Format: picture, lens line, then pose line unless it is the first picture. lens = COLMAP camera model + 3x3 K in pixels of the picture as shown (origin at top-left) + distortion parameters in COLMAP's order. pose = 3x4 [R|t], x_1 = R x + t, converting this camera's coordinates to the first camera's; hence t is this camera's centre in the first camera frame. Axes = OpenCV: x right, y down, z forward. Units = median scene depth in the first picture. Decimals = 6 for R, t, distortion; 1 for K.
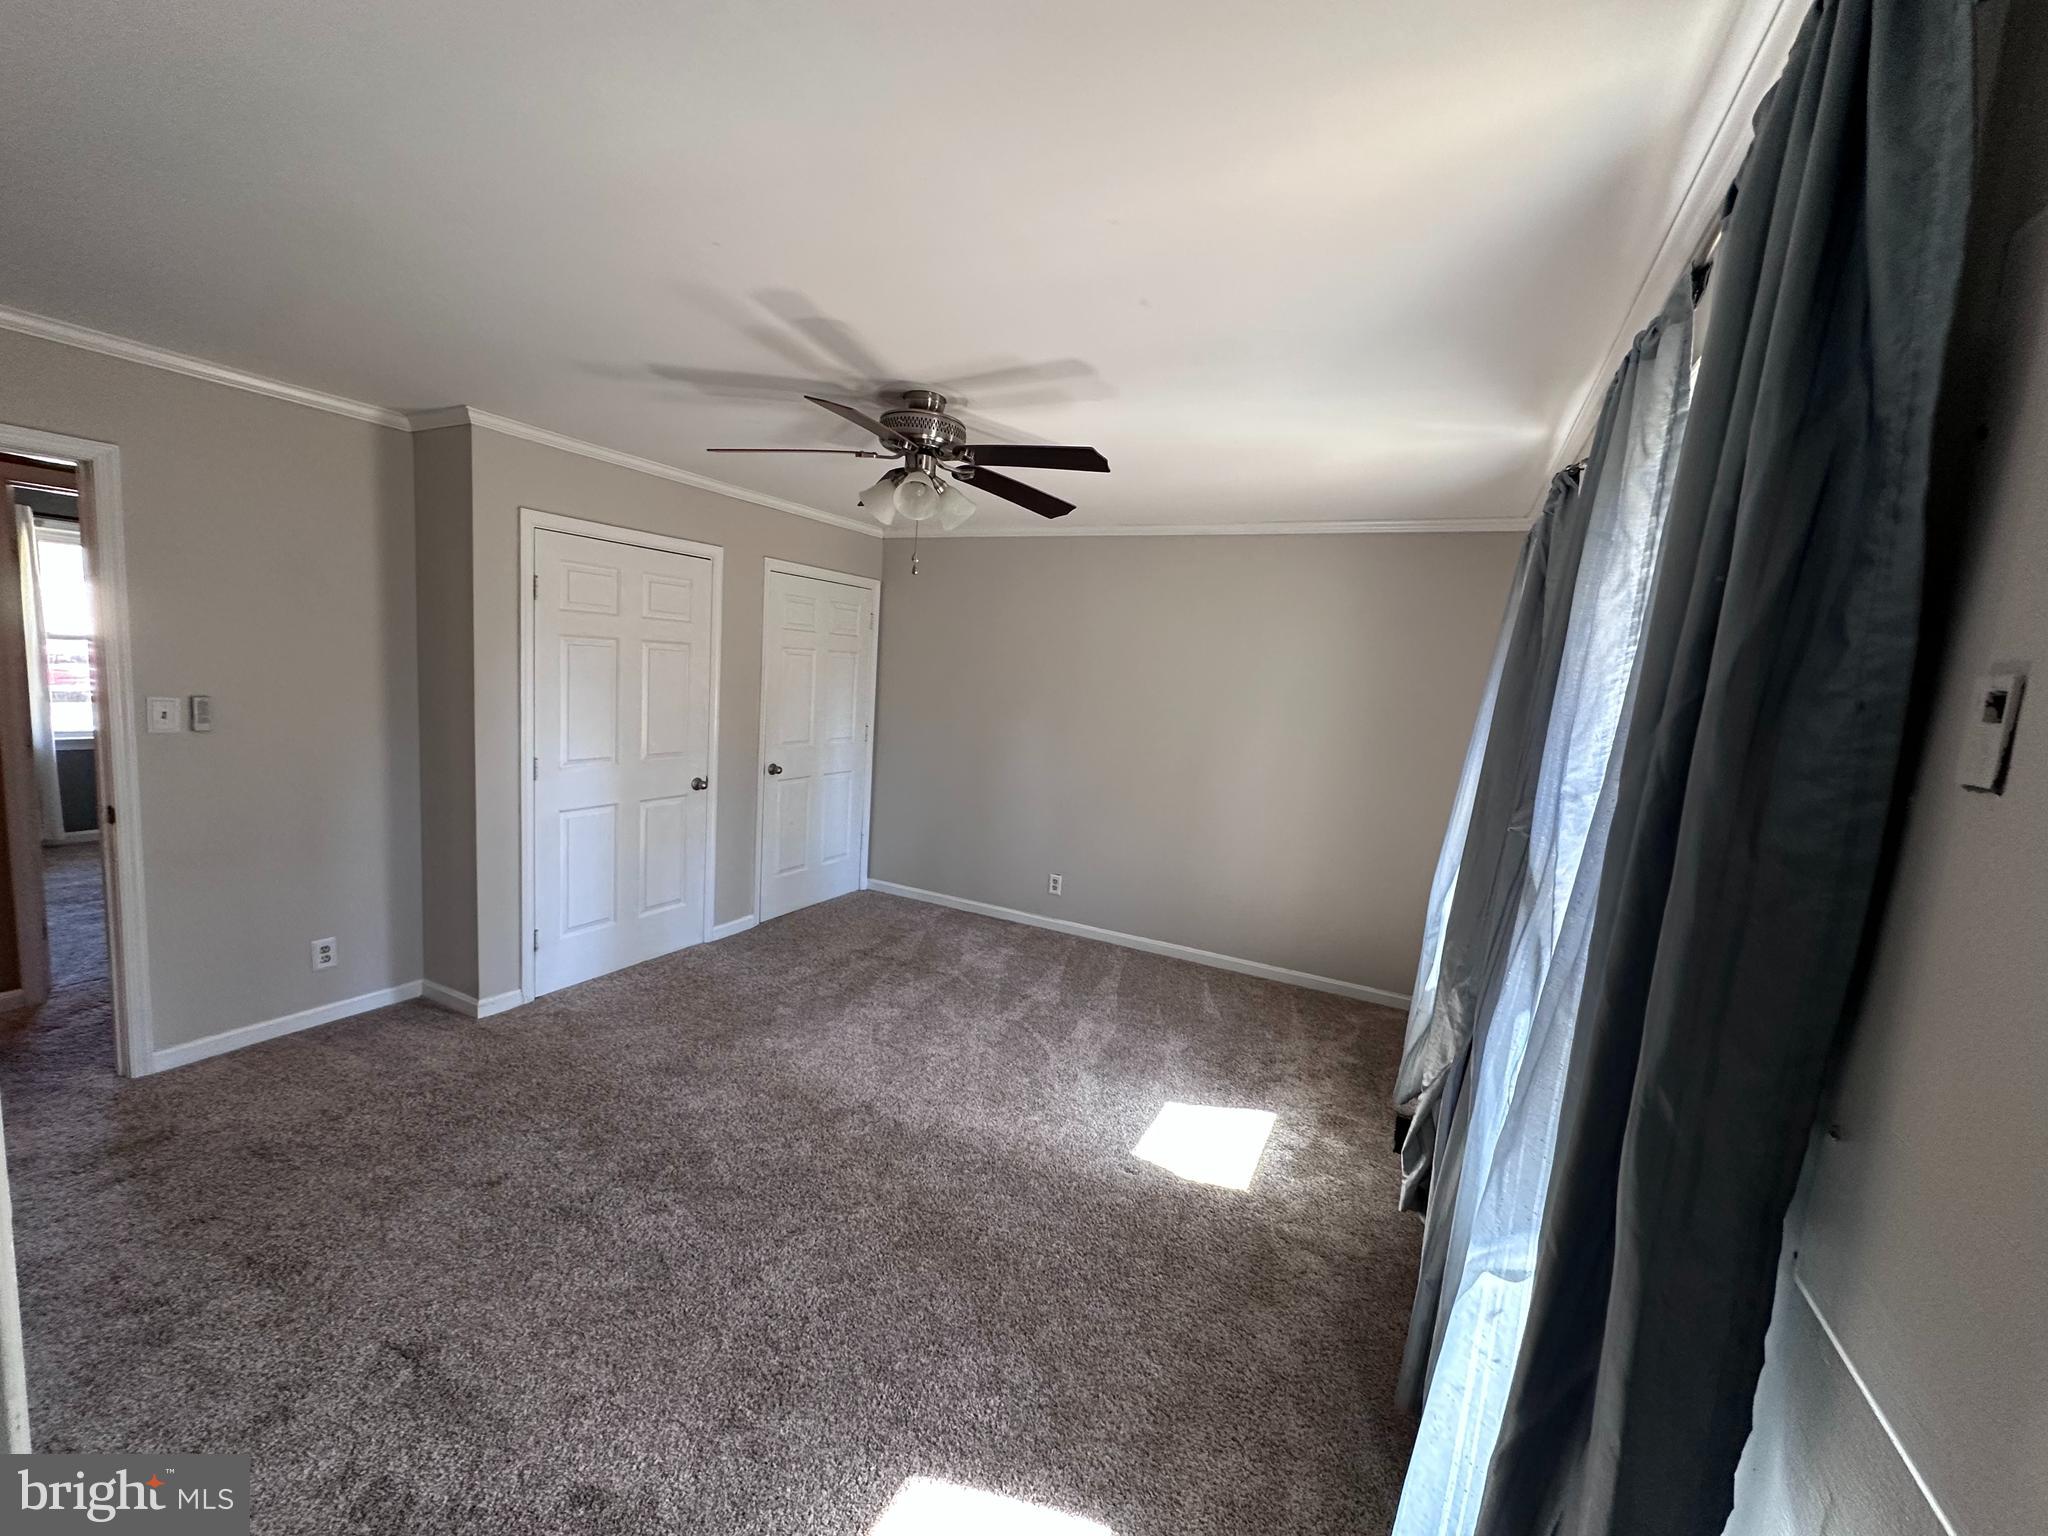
lens RADIAL K [[814.3, 0, 1024.0], [0, 814.3, 768.0], [0, 0, 1]] dist [0.000437, -0.000014]
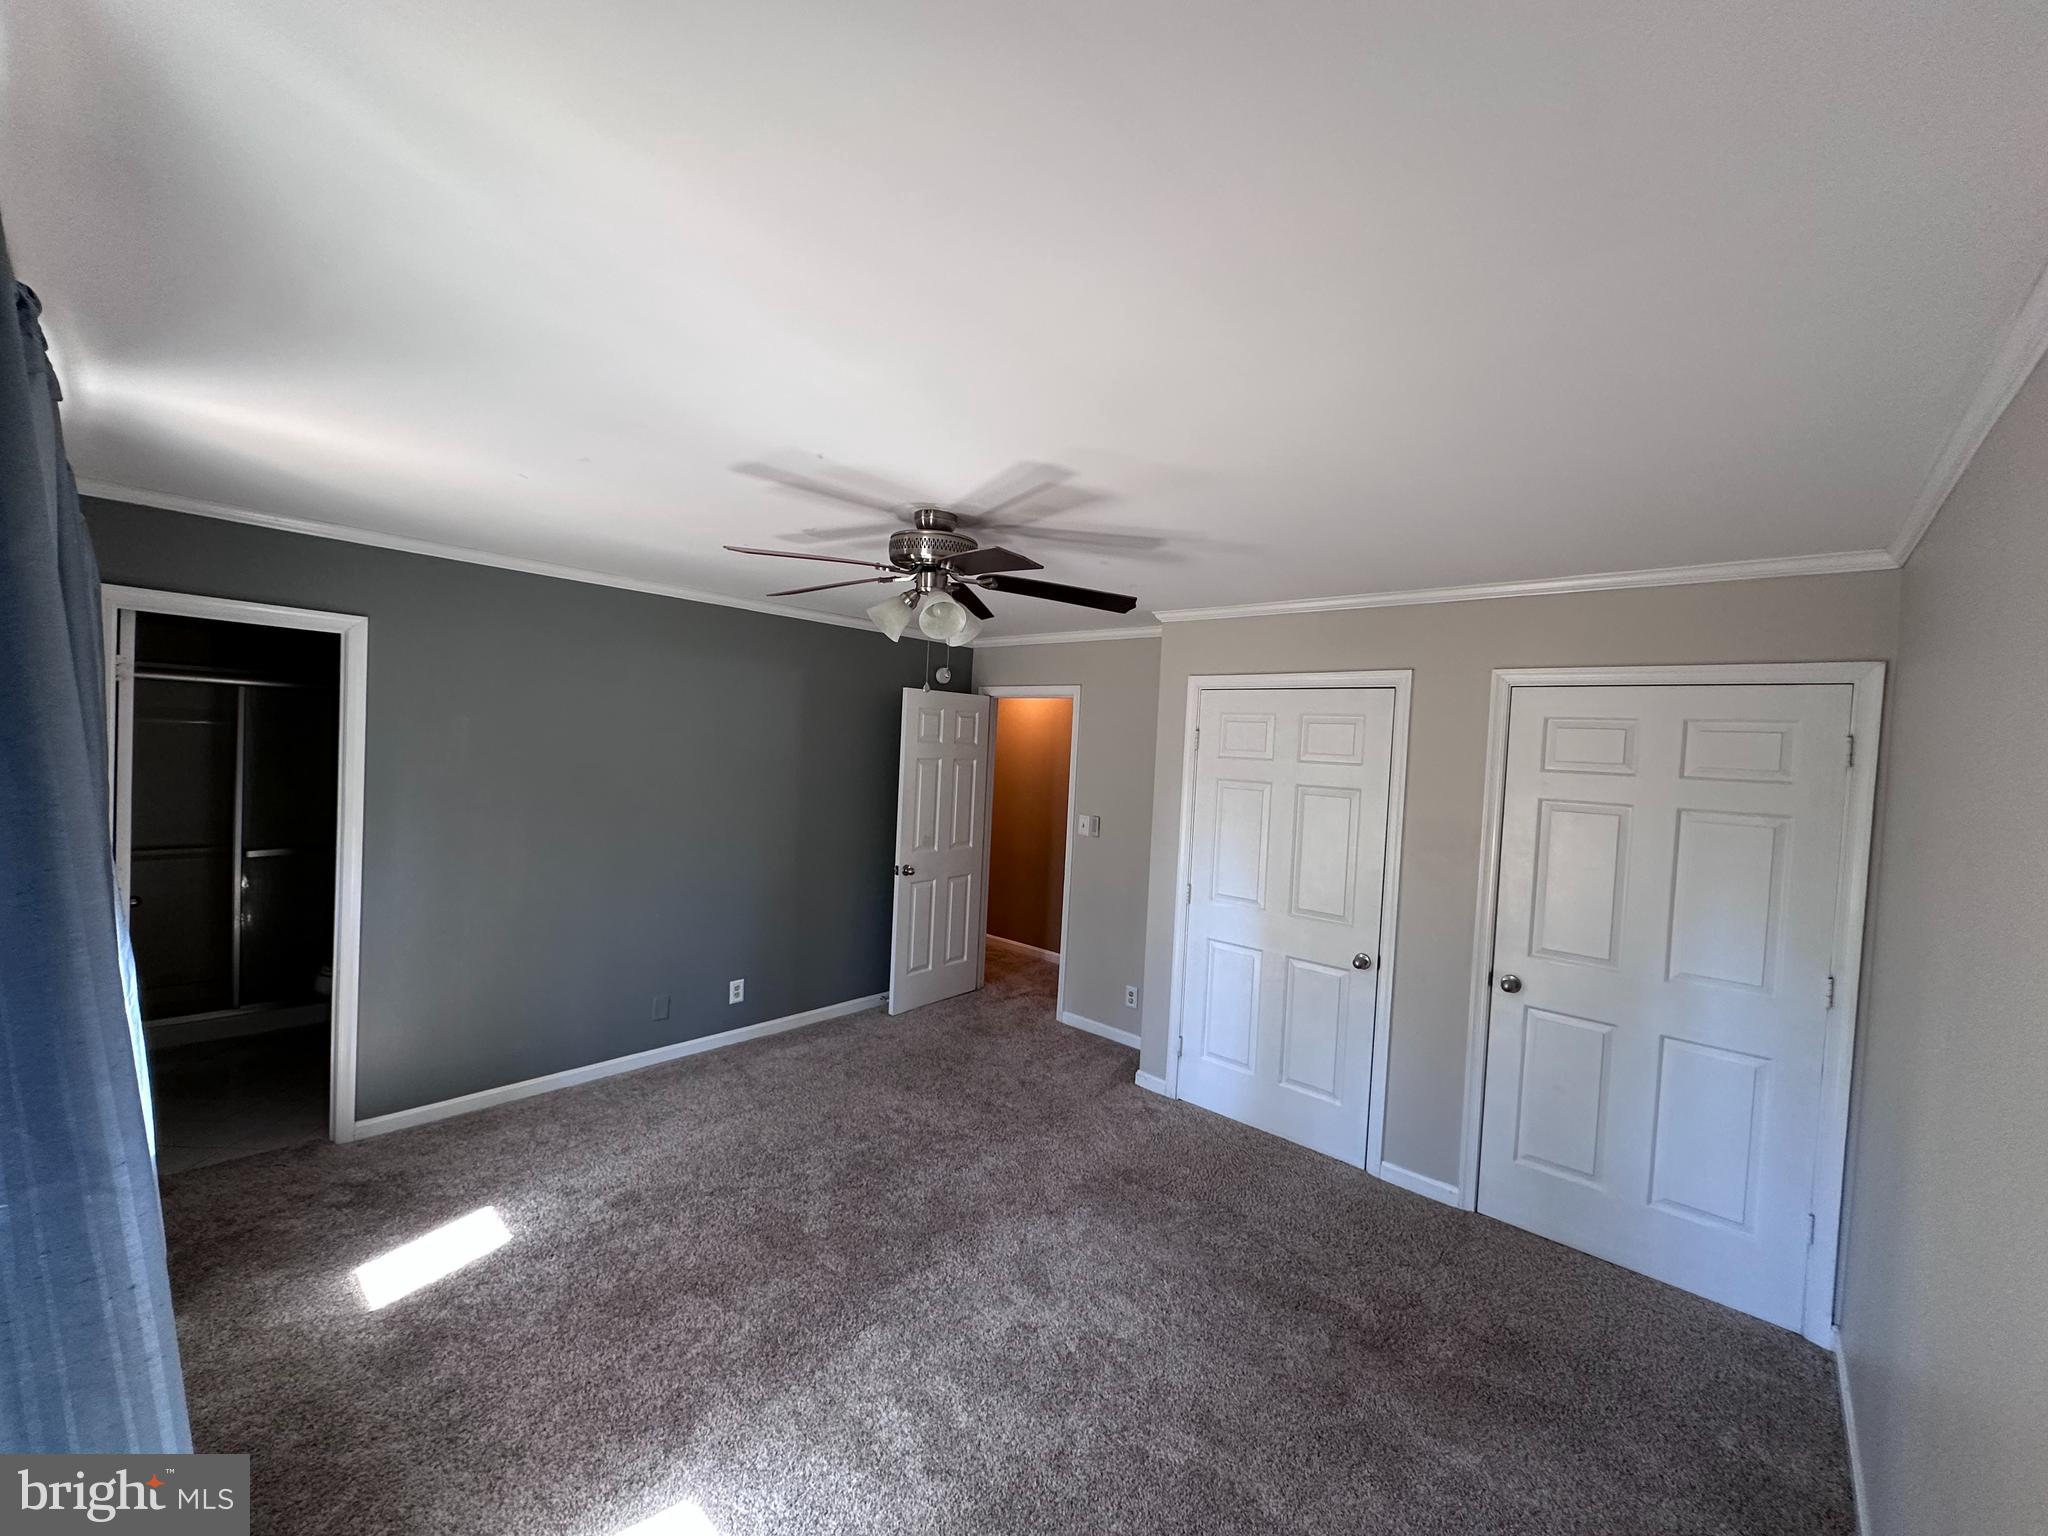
lens RADIAL K [[814.3, 0, 1024.0], [0, 814.3, 768.0], [0, 0, 1]] dist [0.000437, -0.000014]
pose [[-0.250569, -0.049335, -0.966841, 0.518099], [-0.187629, 0.982239, -0.001494, -0.113998], [0.949742, 0.181033, -0.255375, 0.924906]]
